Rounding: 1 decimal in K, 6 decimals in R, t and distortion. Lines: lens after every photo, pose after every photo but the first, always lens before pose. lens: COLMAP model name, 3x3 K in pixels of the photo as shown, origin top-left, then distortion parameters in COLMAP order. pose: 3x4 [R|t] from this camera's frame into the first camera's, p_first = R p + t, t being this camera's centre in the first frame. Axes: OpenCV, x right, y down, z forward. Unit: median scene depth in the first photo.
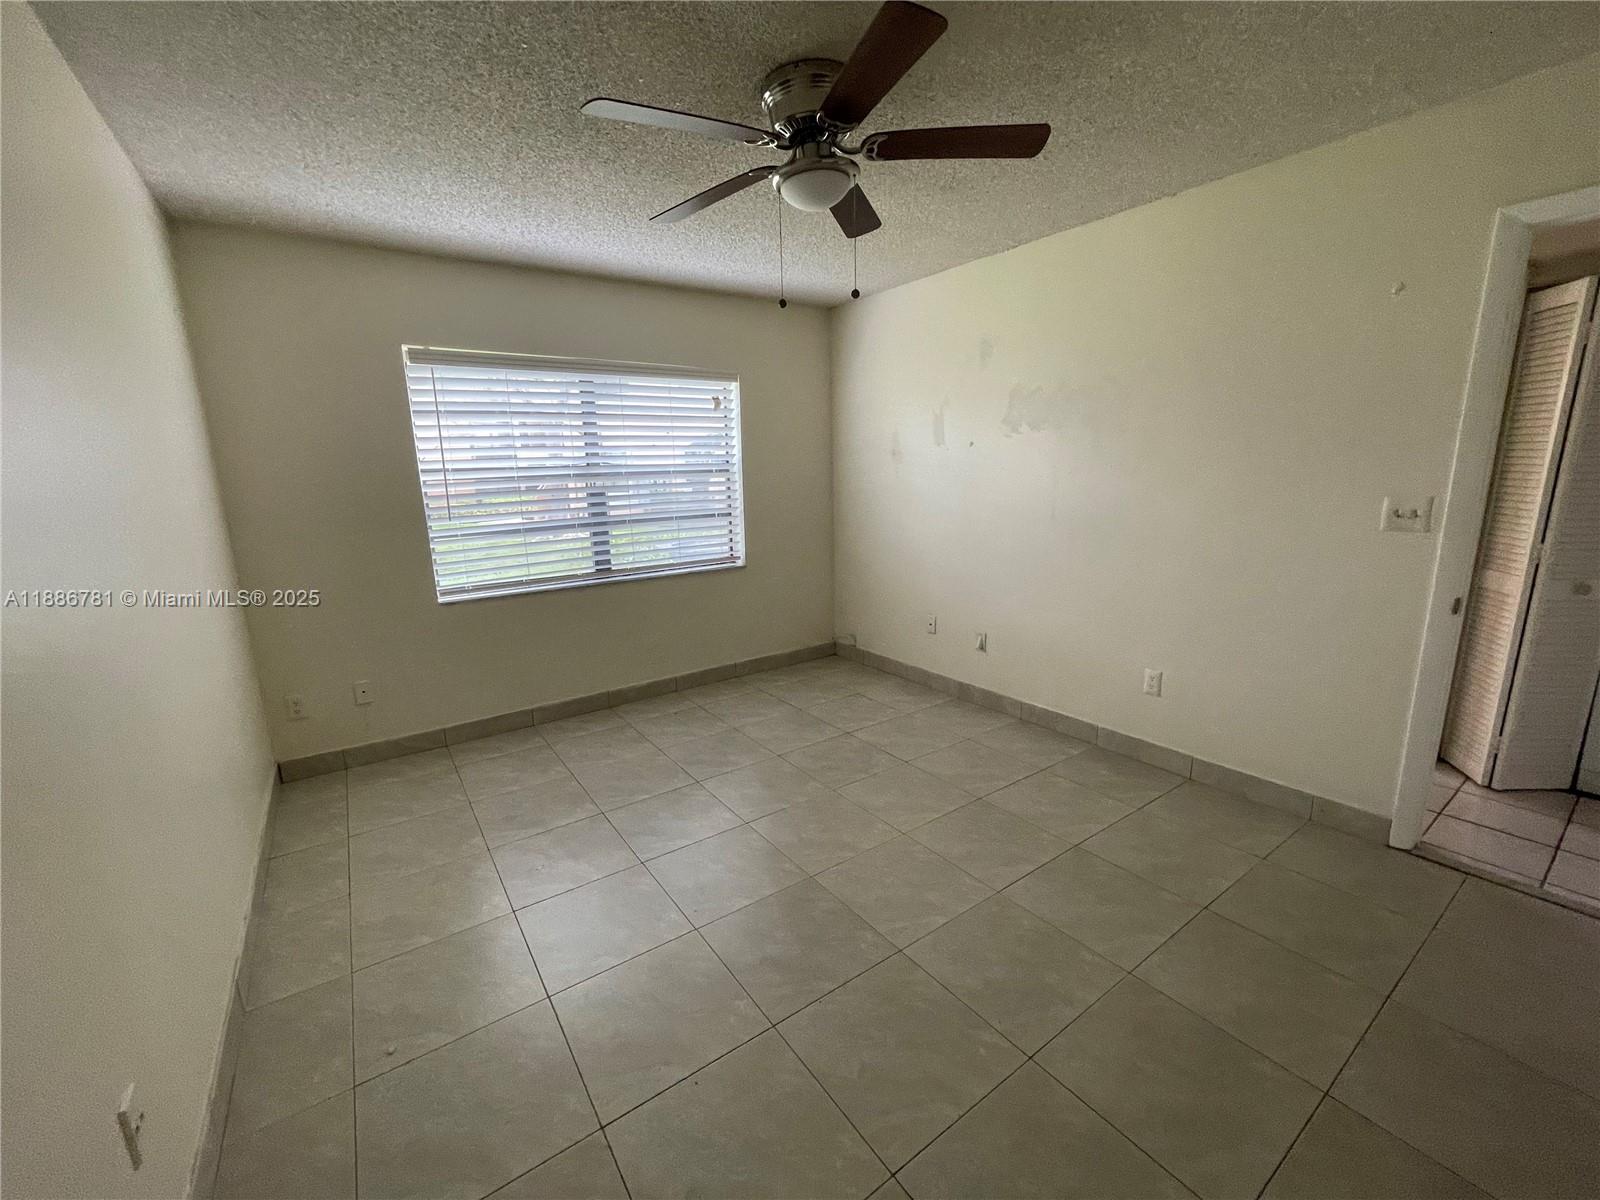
lens RADIAL K [[647.1, 0, 796.7], [0, 647.1, 602.9], [0, 0, 1]] dist [-0.003811, -0.000229]
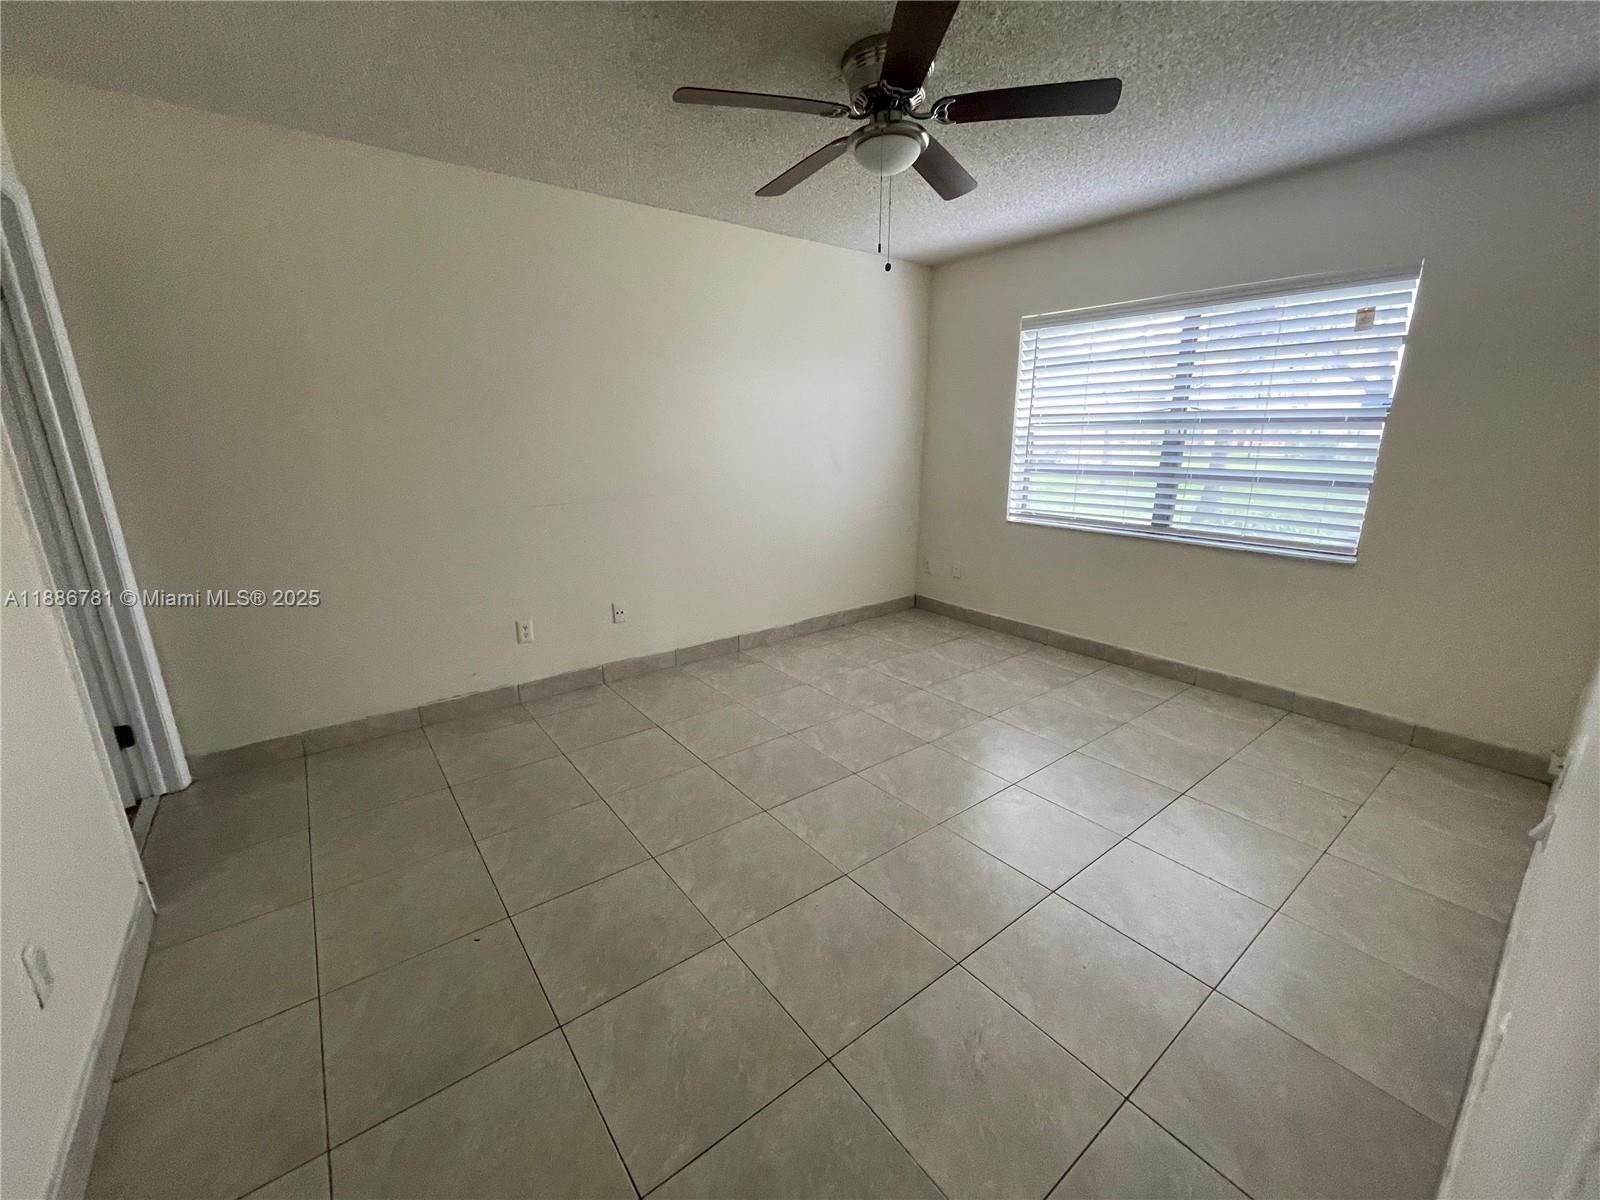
lens RADIAL K [[647.1, 0, 796.7], [0, 647.1, 602.9], [0, 0, 1]] dist [-0.003811, -0.000229]
pose [[0.049843, 0.287435, -0.956502, 0.616735], [-0.198955, 0.941357, 0.272516, -0.098513], [0.978740, 0.176718, 0.104106, 0.421631]]
